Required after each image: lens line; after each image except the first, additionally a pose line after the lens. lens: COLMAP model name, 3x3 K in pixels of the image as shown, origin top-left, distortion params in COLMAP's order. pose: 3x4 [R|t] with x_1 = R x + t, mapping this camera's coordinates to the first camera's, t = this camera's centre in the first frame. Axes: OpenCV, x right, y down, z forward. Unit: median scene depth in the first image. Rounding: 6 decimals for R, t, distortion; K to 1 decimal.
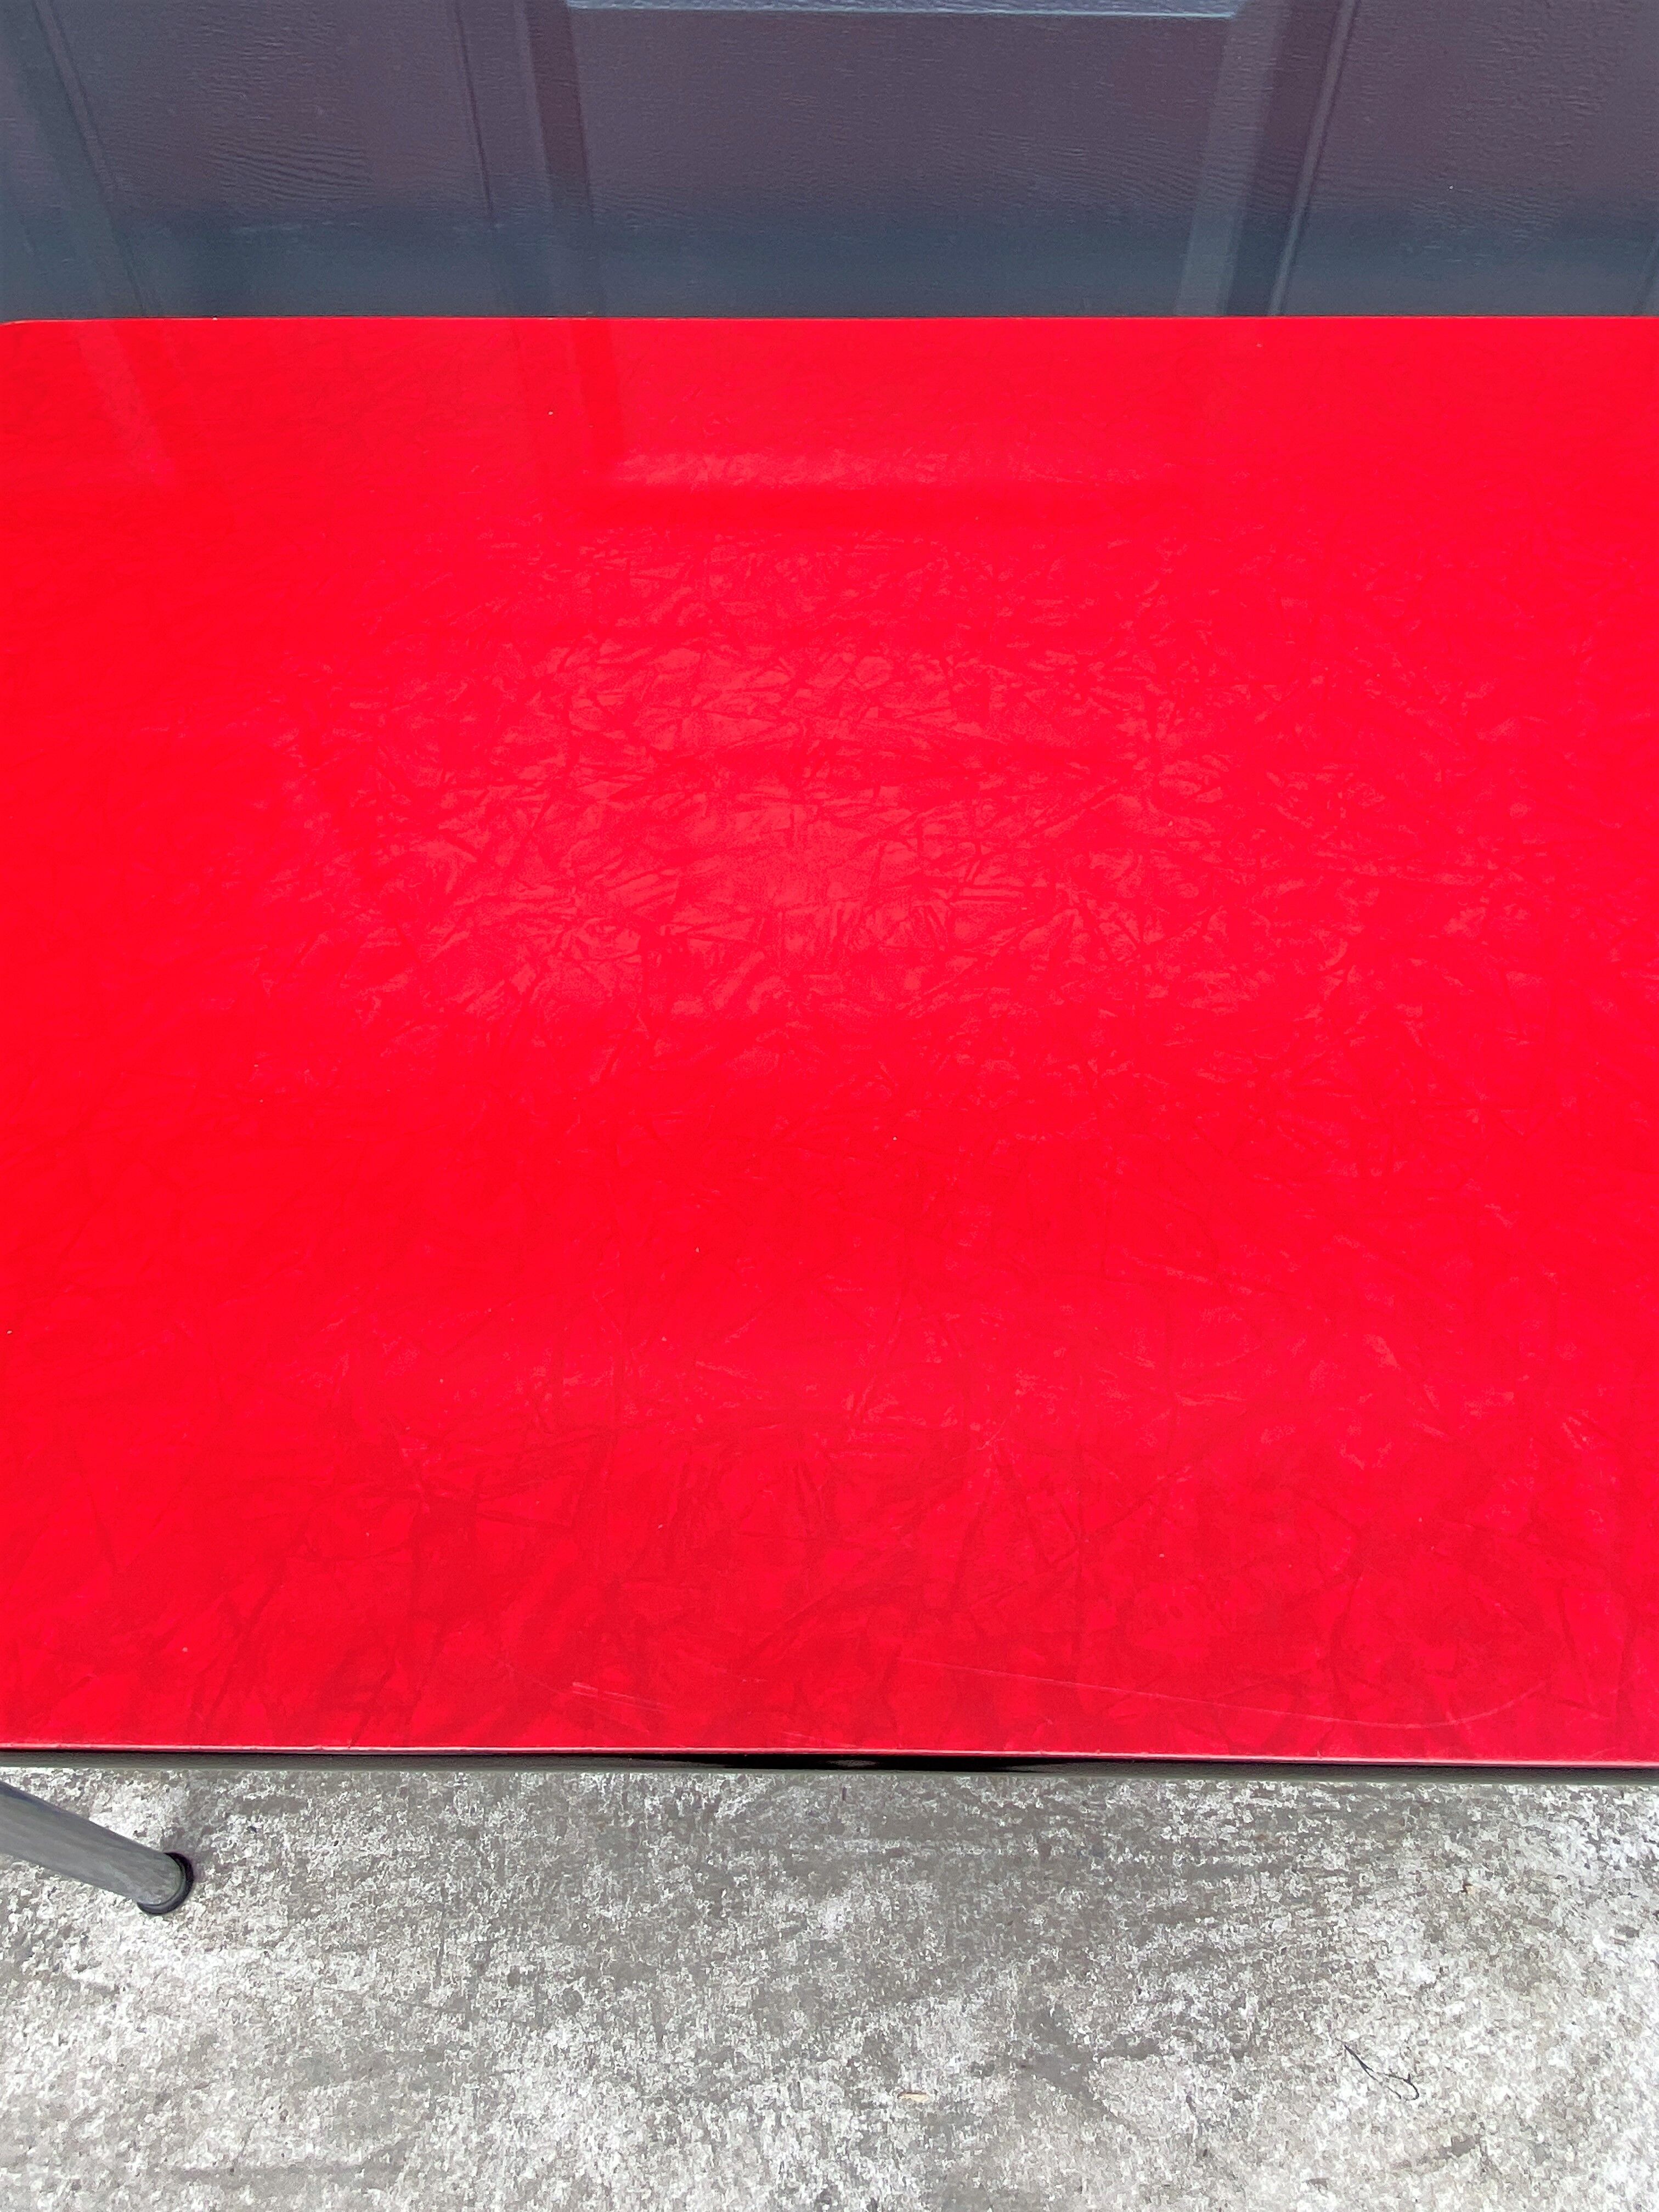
lens RADIAL K [[1481.1, 0, 835.0], [0, 1481.1, 1147.8], [0, 0, 1]] dist [0.041170, -0.048353]
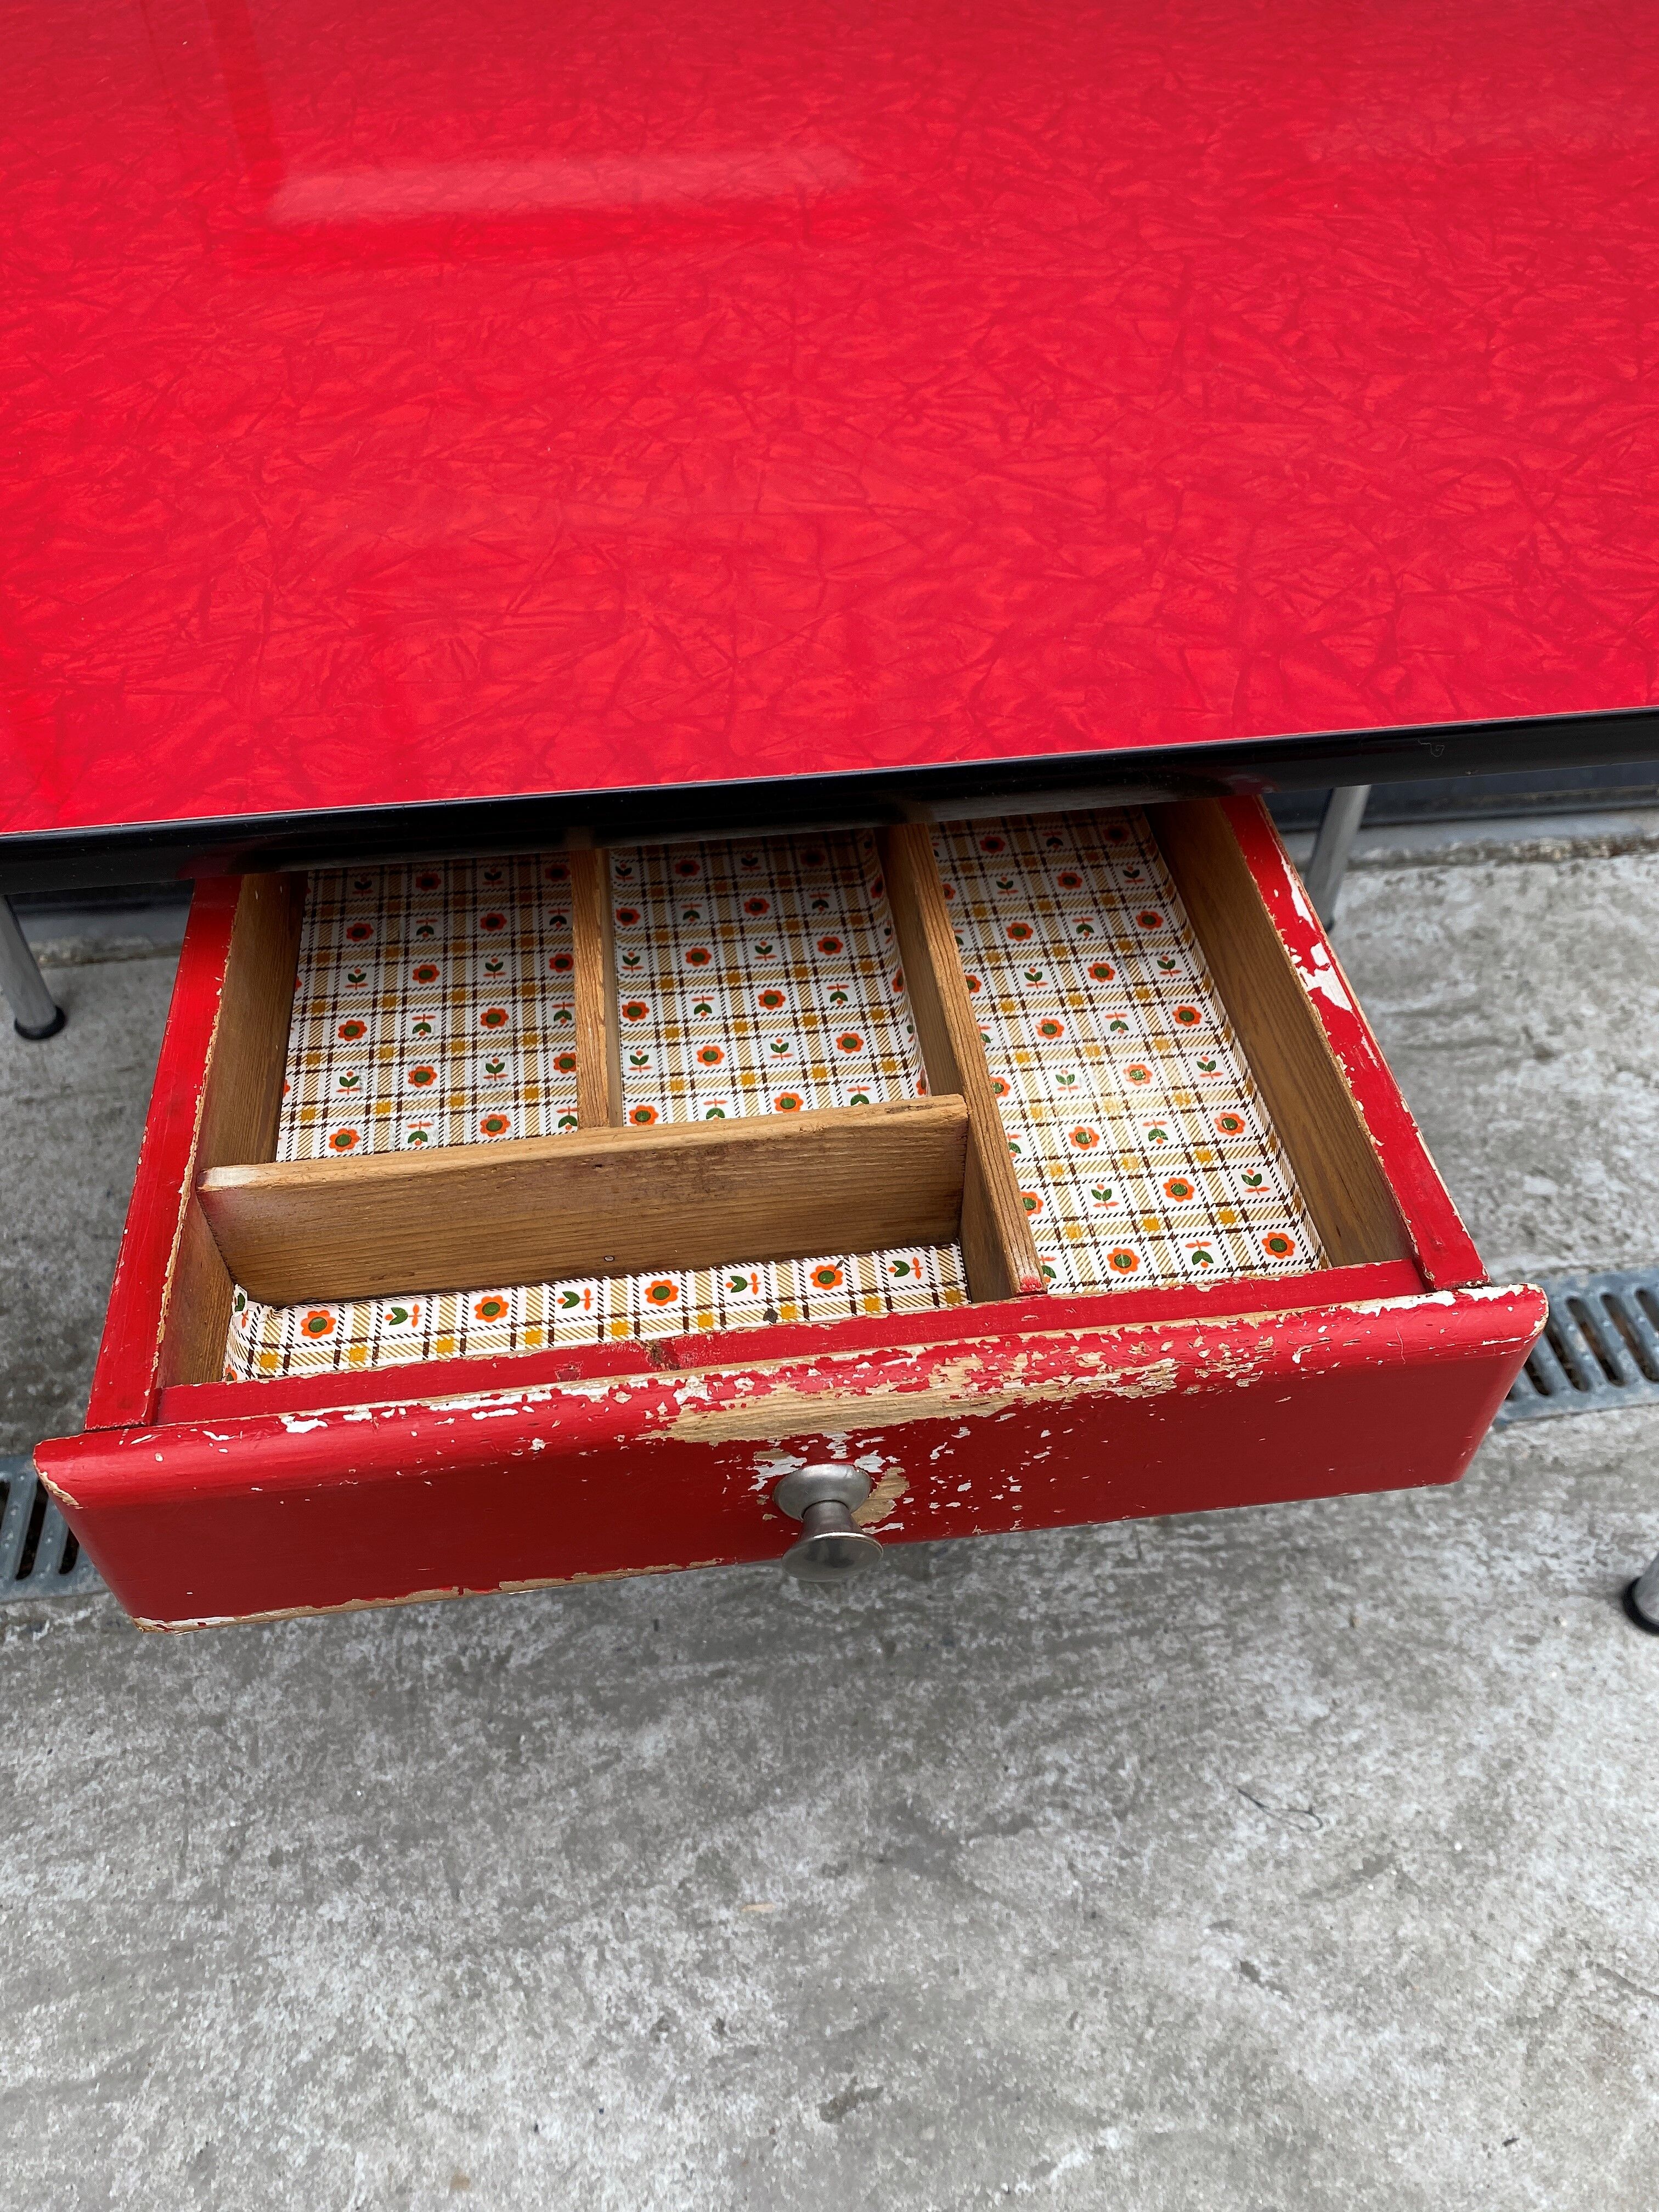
lens RADIAL K [[1762.2, 0, 833.2], [0, 1762.2, 1102.9], [0, 0, 1]] dist [0.007445, 0.000629]
pose [[0.989779, -0.095366, 0.106032, 0.030708], [0.107756, 0.987147, -0.118021, 0.290792], [-0.093414, 0.128241, 0.987334, -0.064278]]
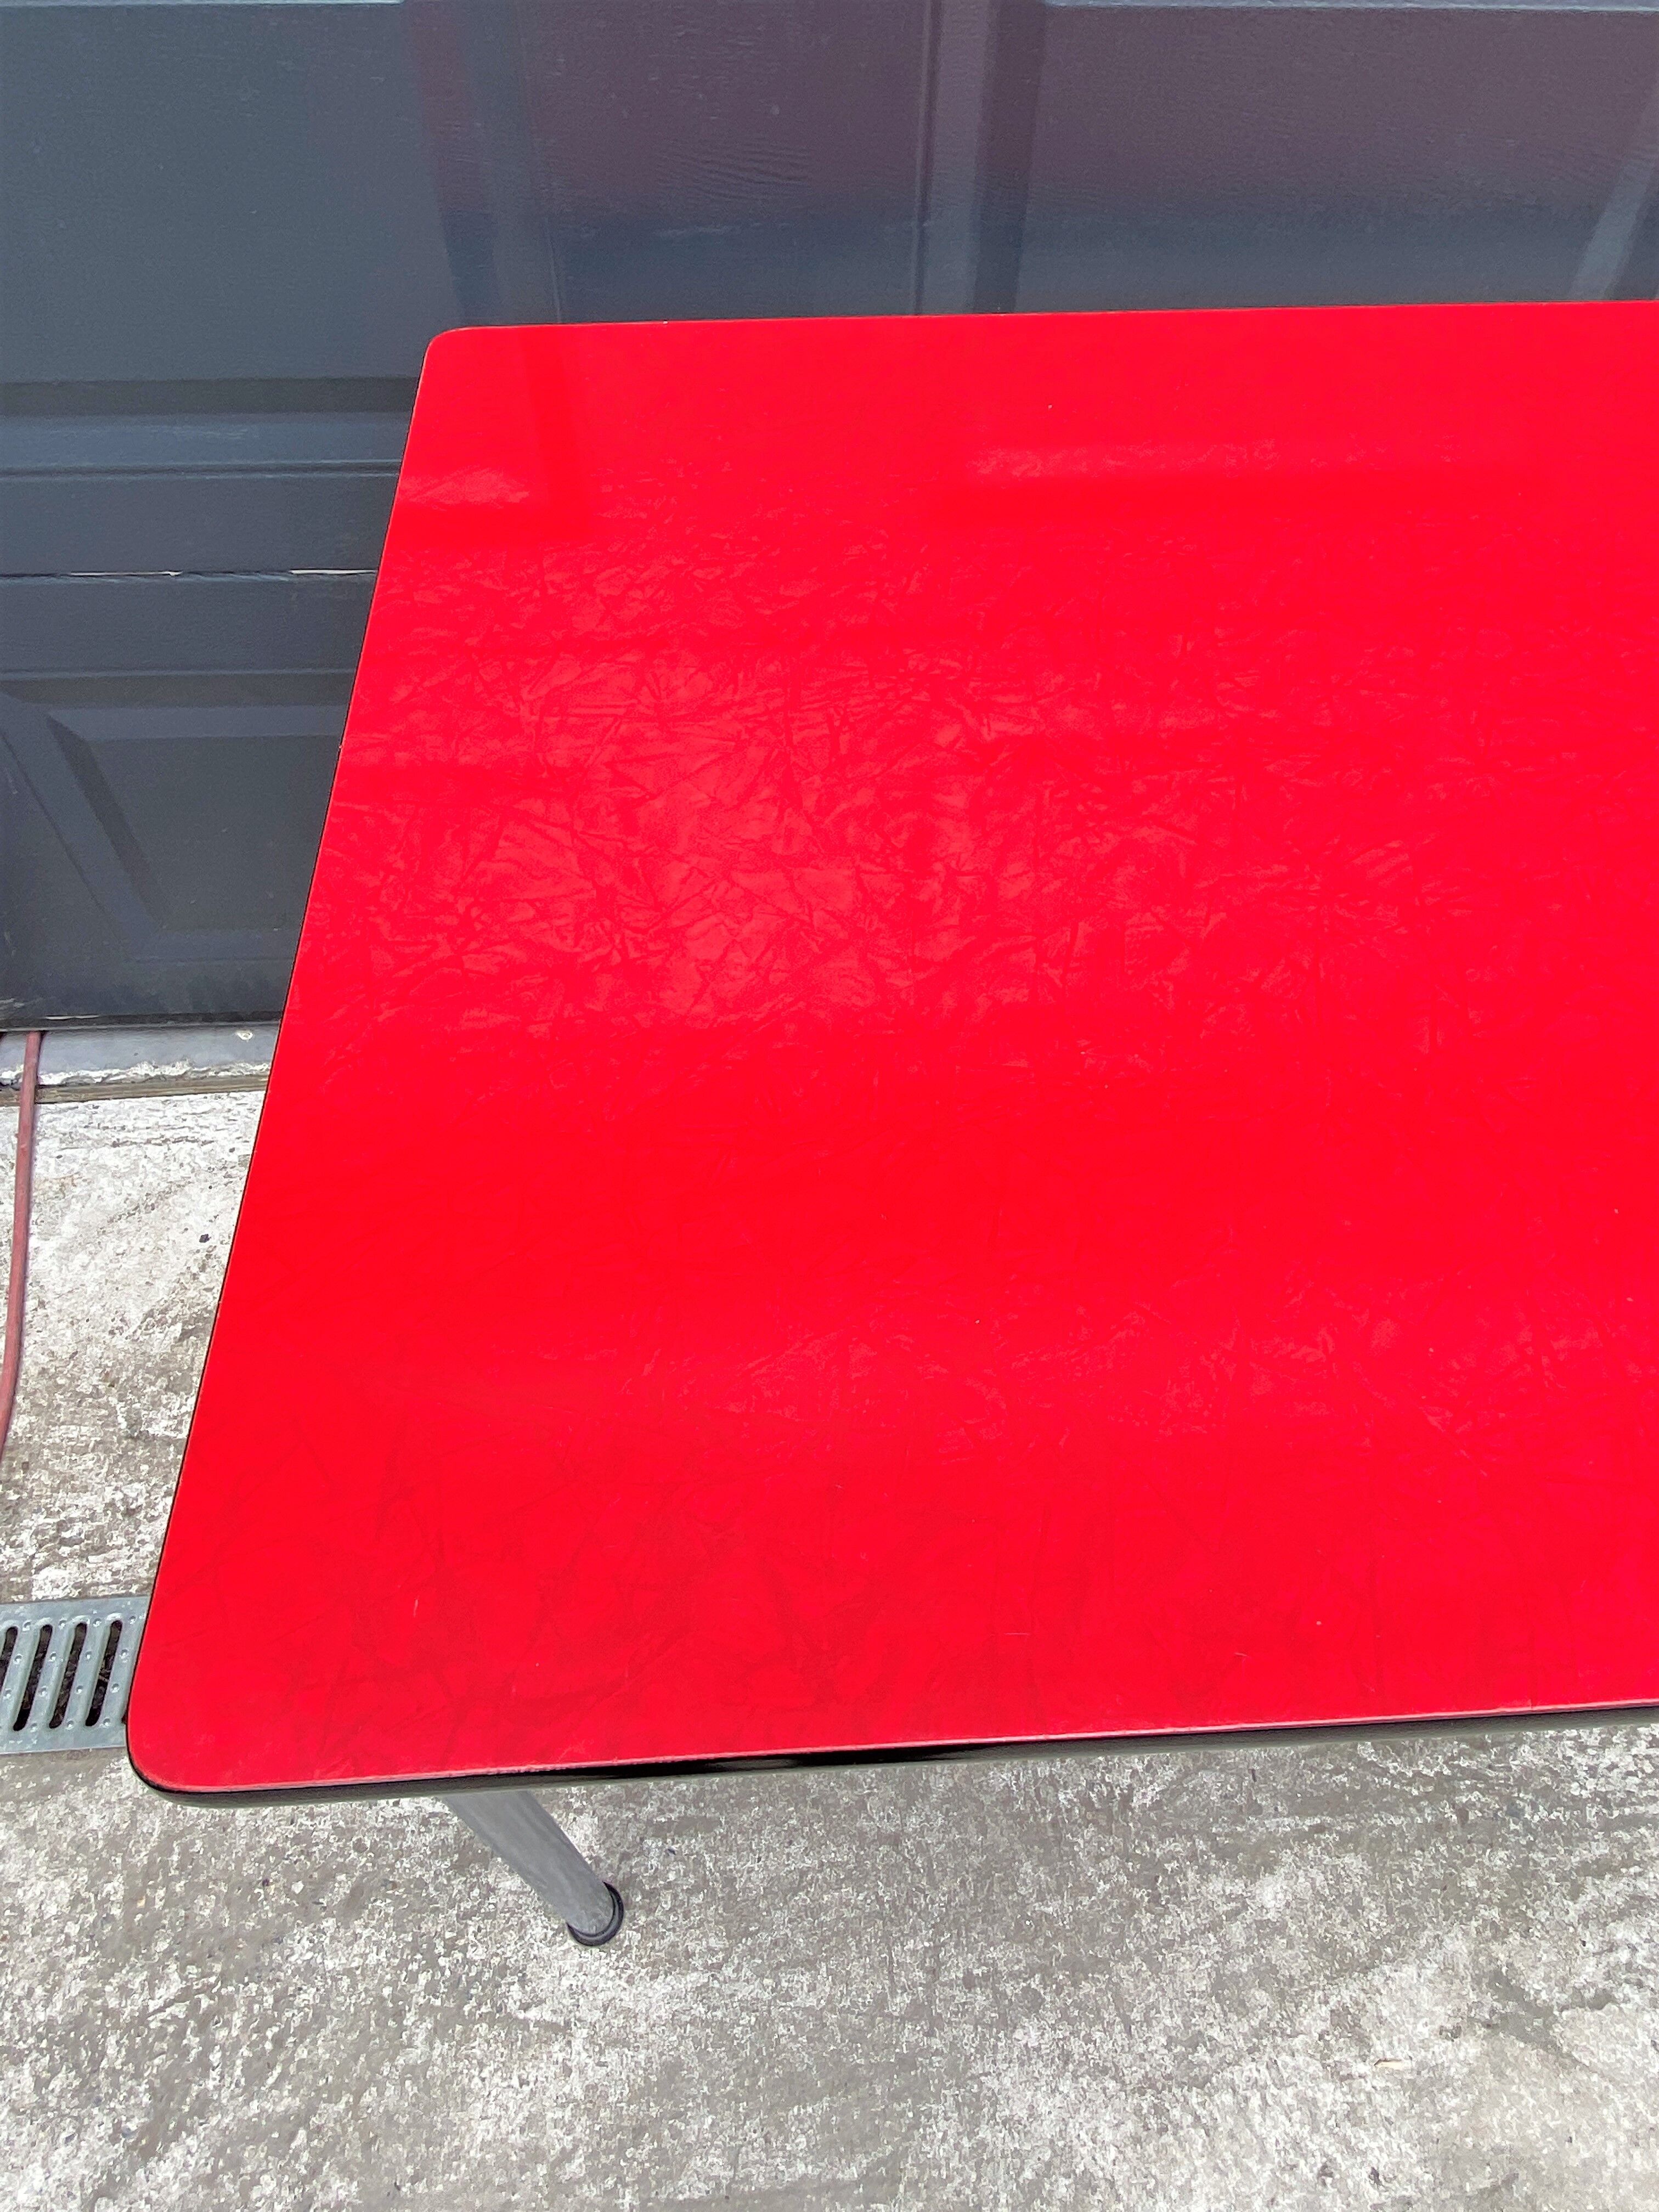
lens RADIAL K [[1481.1, 0, 889.9], [0, 1481.1, 1147.3], [0, 0, 1]] dist [0.041170, -0.048353]
pose [[0.997216, -0.049218, 0.056011, -0.298928], [0.049515, 0.998766, -0.003916, 0.003105], [-0.055749, 0.006678, 0.998422, 0.006580]]
